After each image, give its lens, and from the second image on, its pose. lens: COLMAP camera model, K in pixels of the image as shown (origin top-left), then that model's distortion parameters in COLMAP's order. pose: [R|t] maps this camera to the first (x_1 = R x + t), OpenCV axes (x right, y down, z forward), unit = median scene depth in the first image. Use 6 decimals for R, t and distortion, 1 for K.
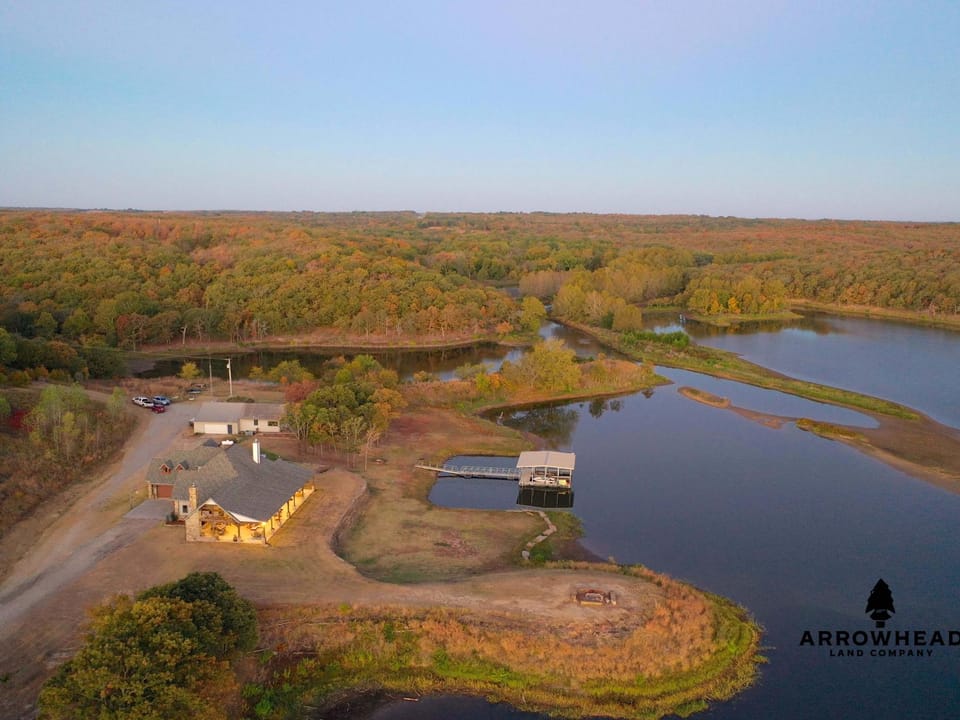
lens RADIAL K [[860.1, 0, 480.0], [0, 860.1, 360.0], [0, 0, 1]] dist [0.002830, 0.000376]
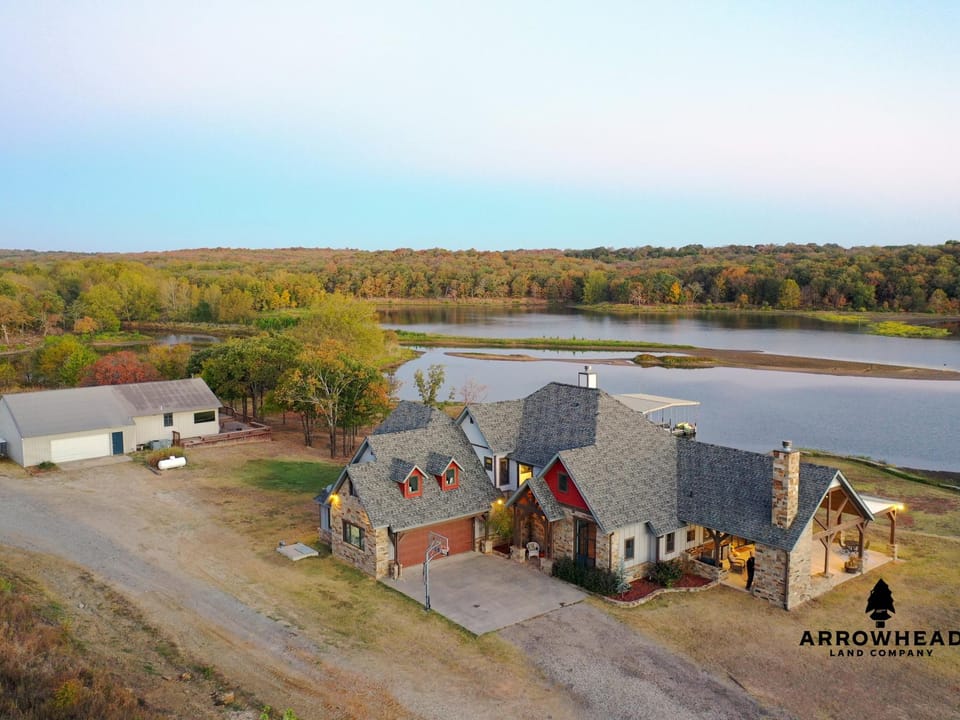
lens RADIAL K [[860.1, 0, 480.0], [0, 860.1, 360.0], [0, 0, 1]] dist [0.002830, 0.000376]
pose [[0.704380, -0.090526, 0.704026, -0.494328], [0.130200, 0.991484, -0.002777, 0.069042], [-0.697779, 0.093620, 0.710168, 0.611736]]
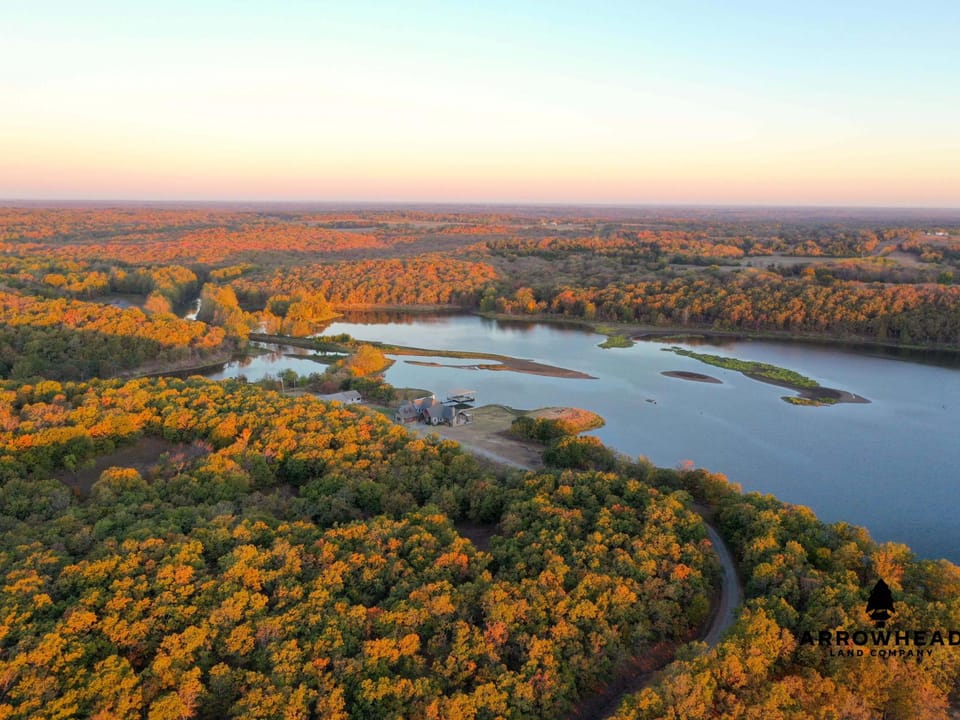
lens RADIAL K [[860.1, 0, 480.0], [0, 860.1, 360.0], [0, 0, 1]] dist [0.002830, 0.000376]
pose [[0.657702, -0.141541, 0.739861, -1.758753], [0.123390, 0.989165, 0.079546, -0.170284], [-0.743104, 0.038974, 0.668040, -0.736238]]
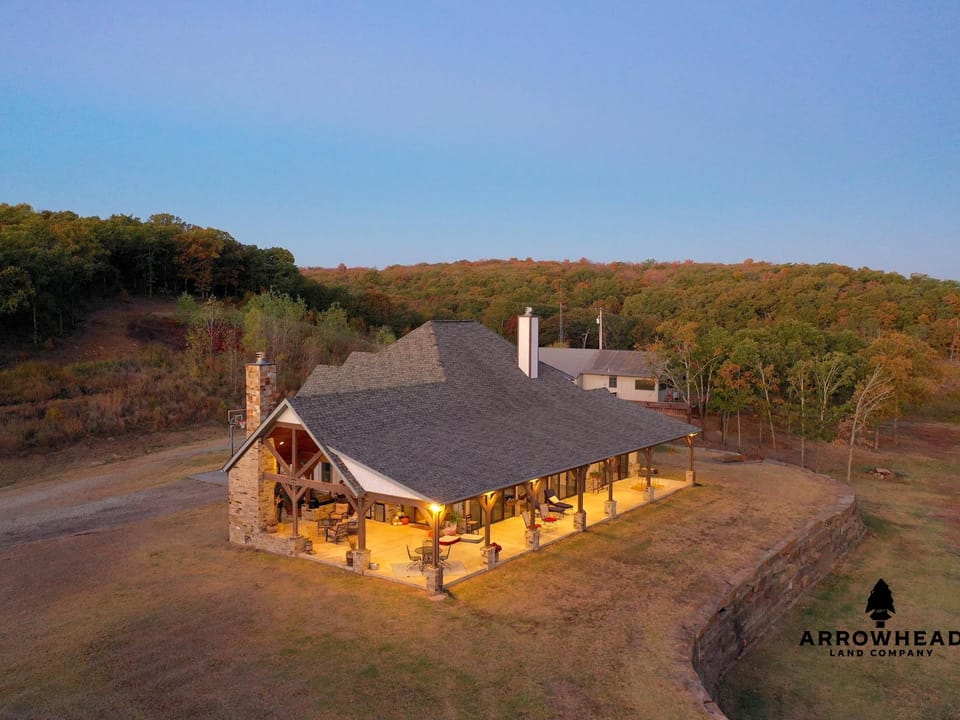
lens RADIAL K [[860.1, 0, 480.0], [0, 860.1, 360.0], [0, 0, 1]] dist [0.002830, 0.000376]
pose [[0.864822, 0.021197, -0.501630, -0.082417], [-0.081531, 0.991777, -0.098651, 0.124753], [0.495414, 0.126214, 0.859439, 0.571312]]
